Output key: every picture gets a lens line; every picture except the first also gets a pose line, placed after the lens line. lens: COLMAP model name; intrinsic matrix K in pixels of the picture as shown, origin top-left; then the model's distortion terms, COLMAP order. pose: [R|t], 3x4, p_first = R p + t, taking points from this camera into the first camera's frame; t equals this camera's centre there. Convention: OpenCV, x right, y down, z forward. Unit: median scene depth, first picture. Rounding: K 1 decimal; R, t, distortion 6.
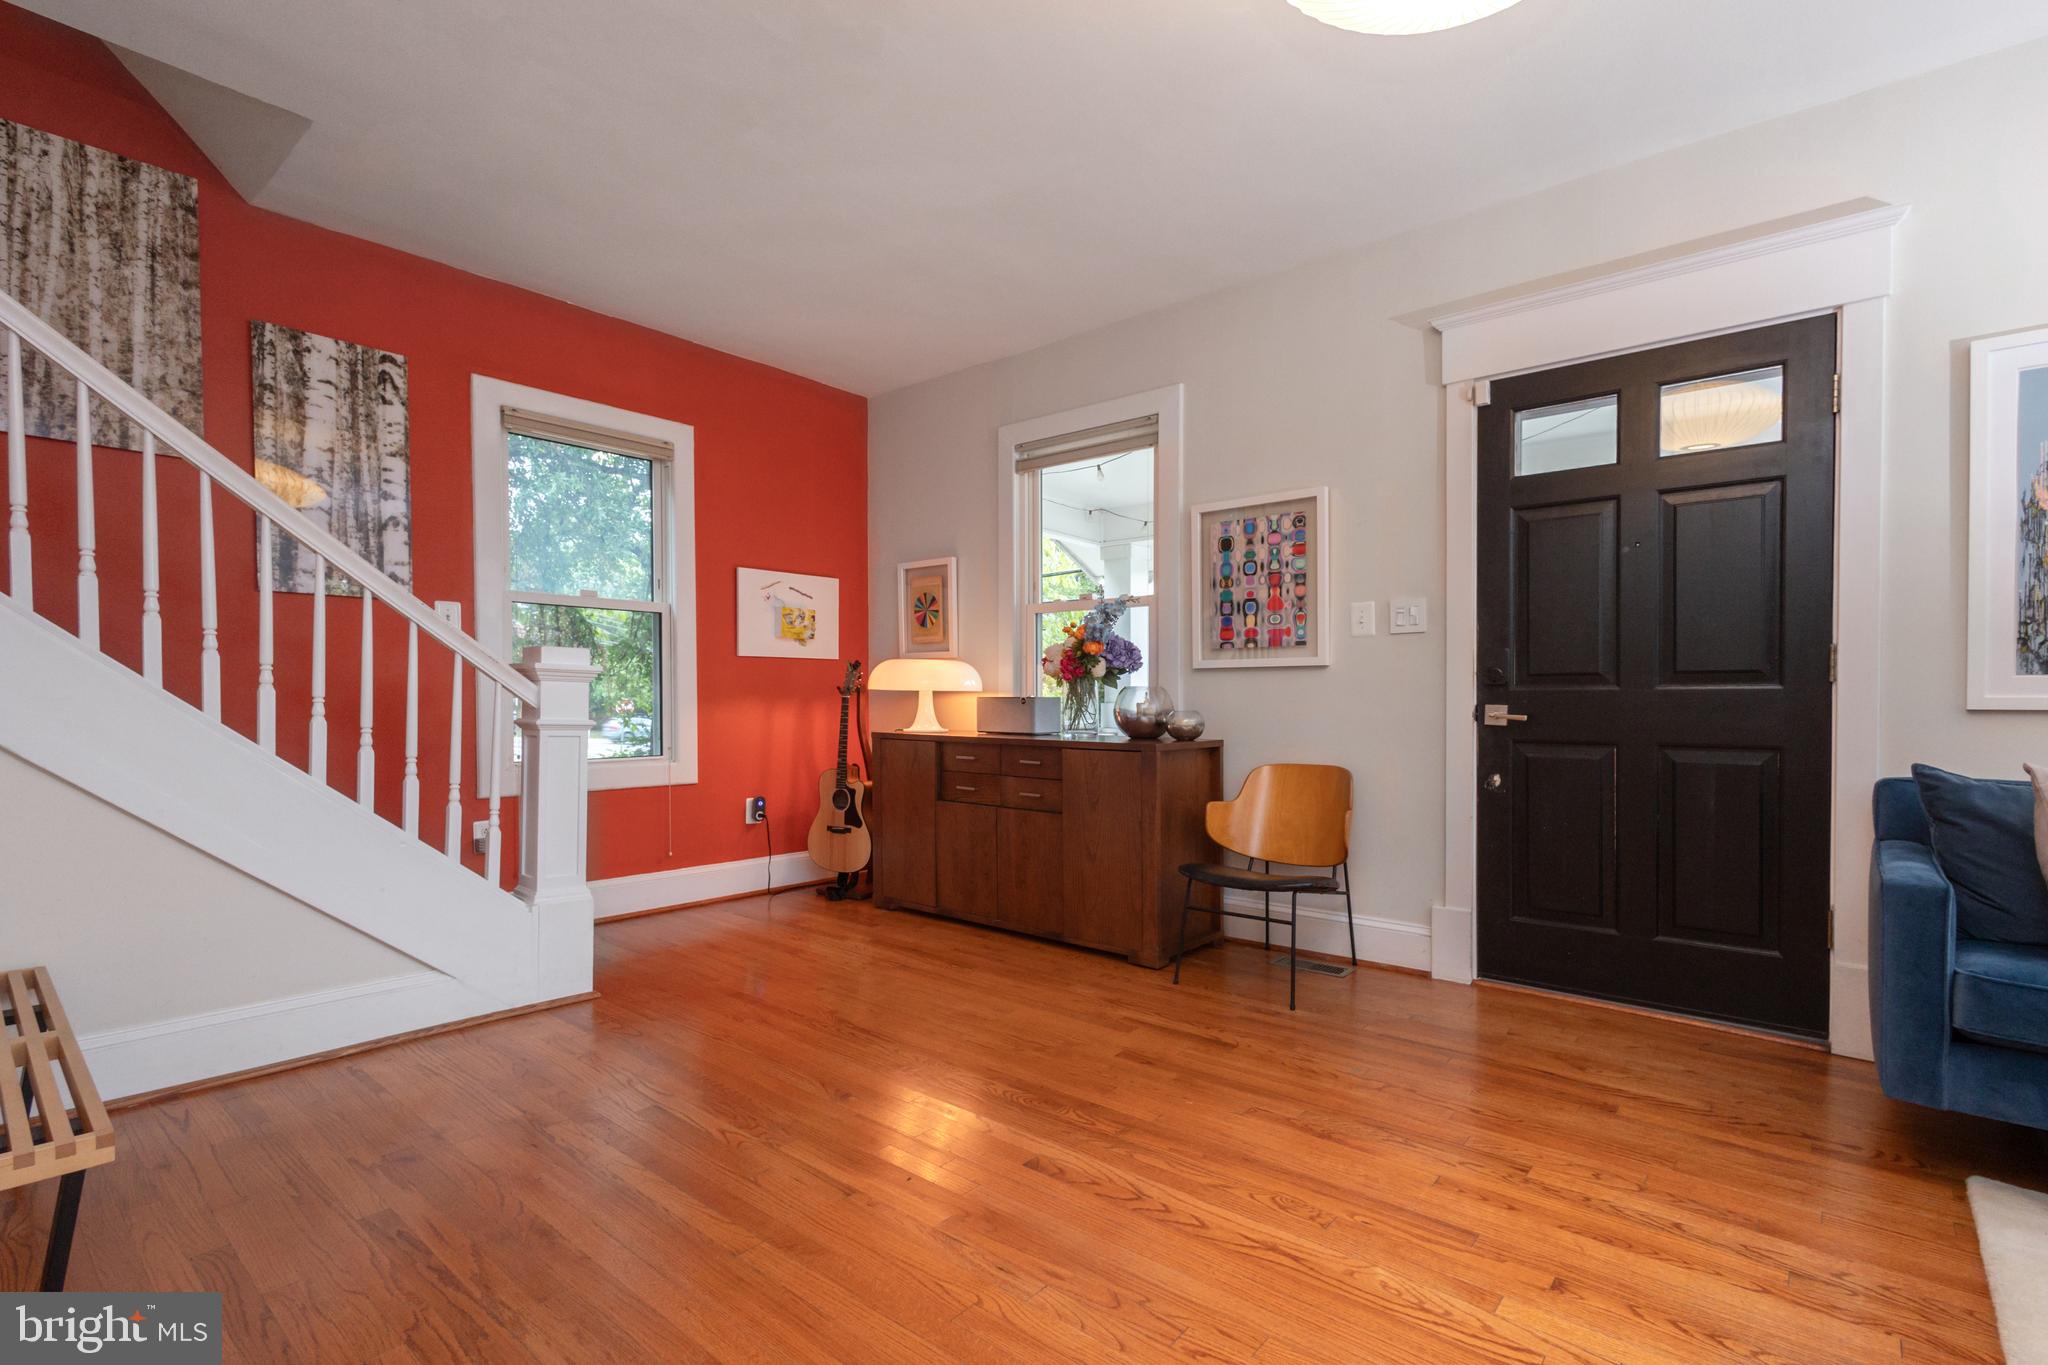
lens RADIAL K [[962.8, 0, 1021.5], [0, 962.8, 698.6], [0, 0, 1]] dist [0.007077, -0.002221]
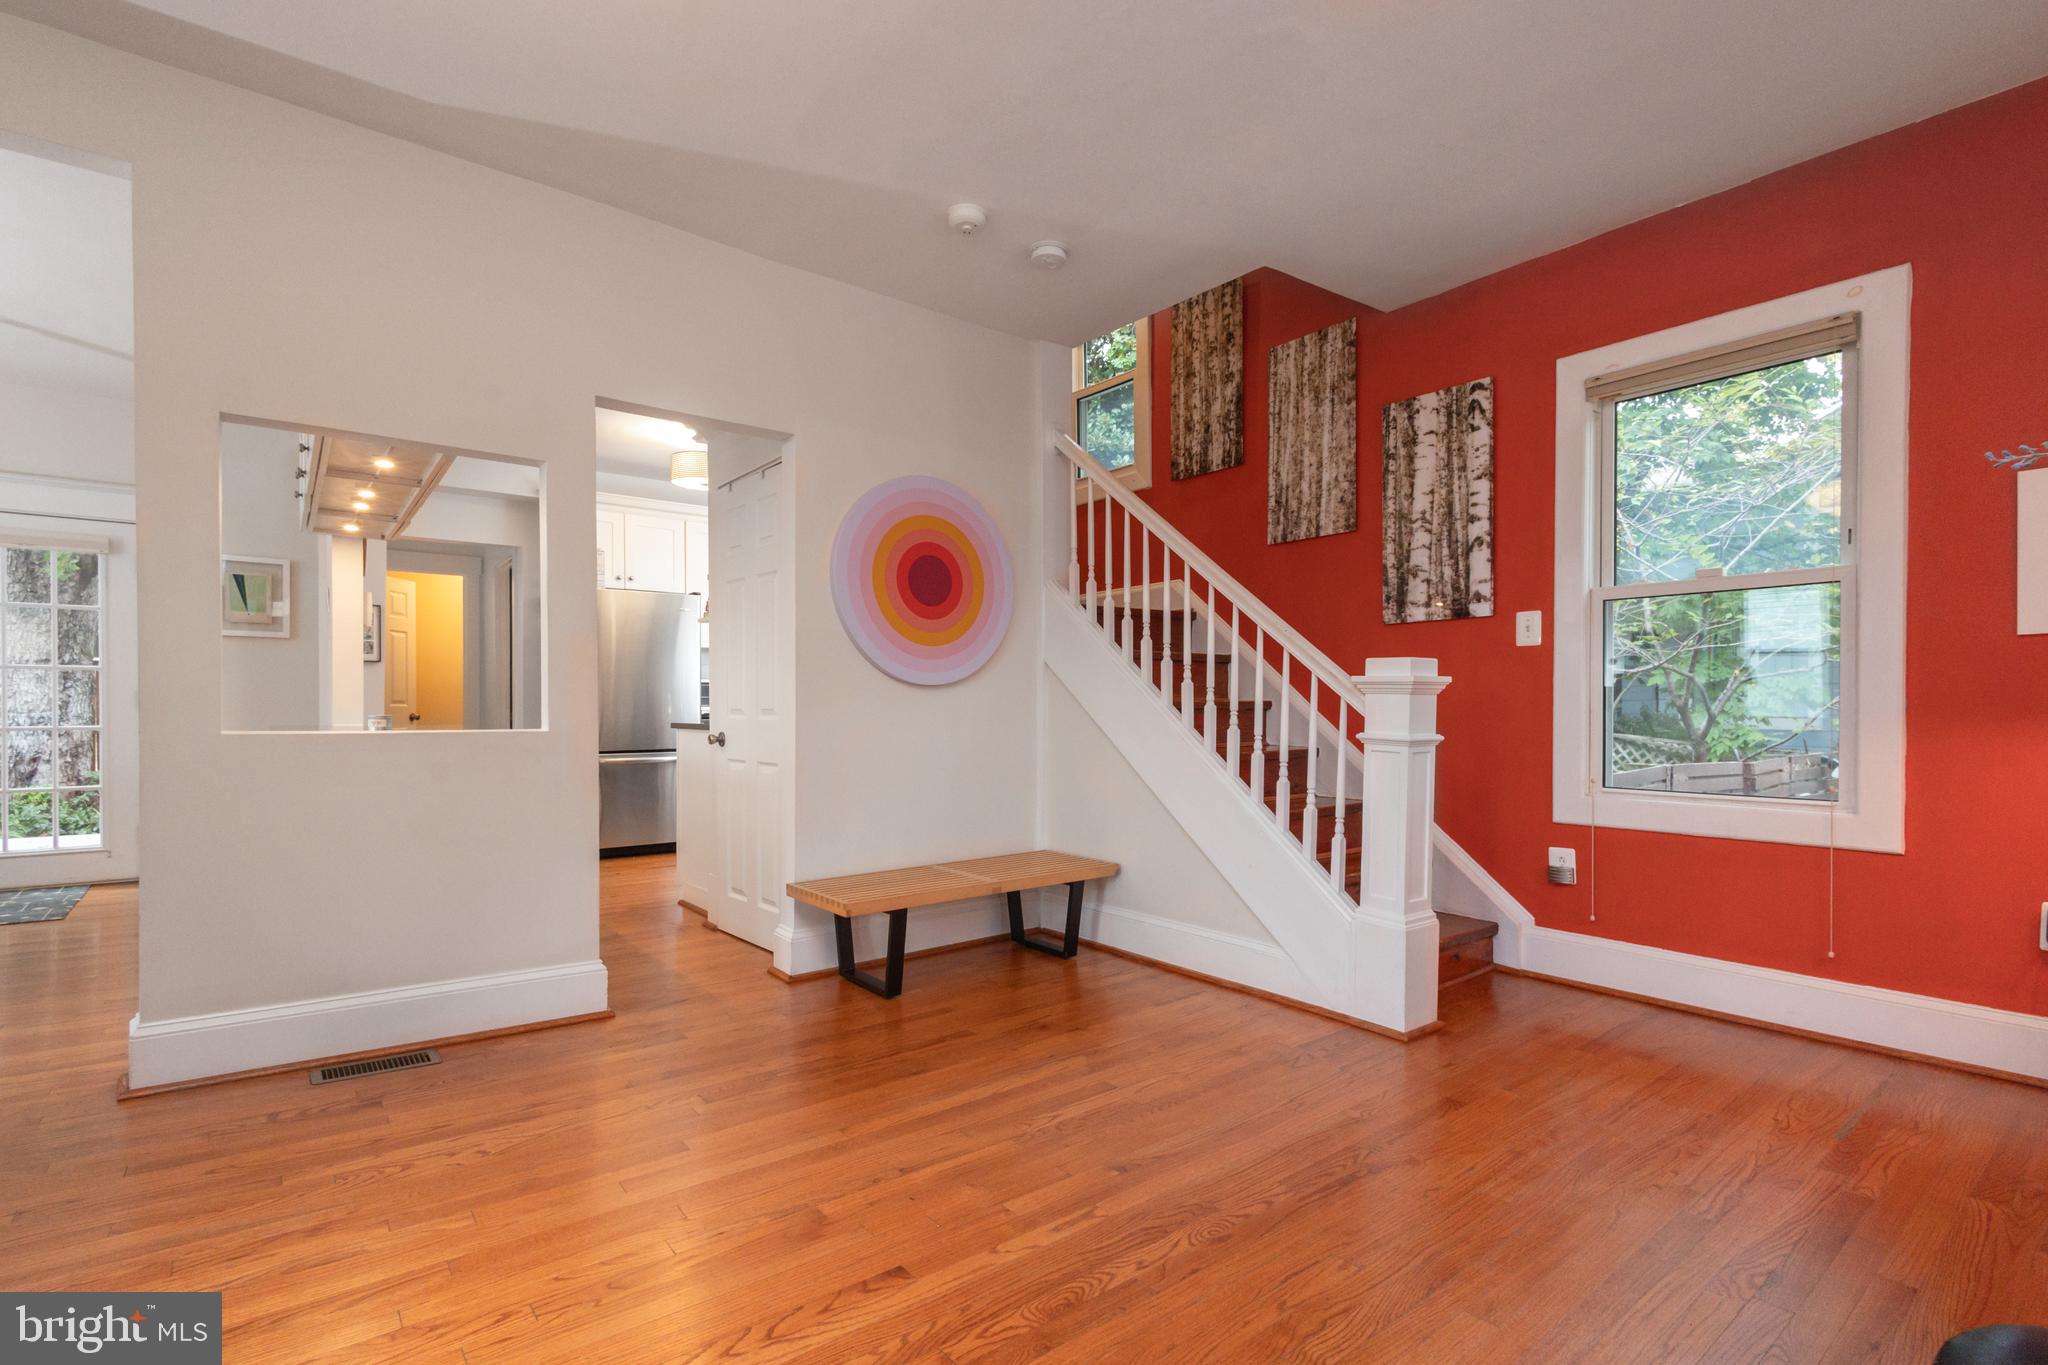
lens RADIAL K [[962.8, 0, 1025.2], [0, 962.8, 711.8], [0, 0, 1]] dist [0.007077, -0.002221]
pose [[-0.205388, 0.002234, -0.978678, 0.477105], [-0.000234, 0.999997, 0.002332, -0.003041], [0.978681, 0.000708, -0.205387, 0.756622]]
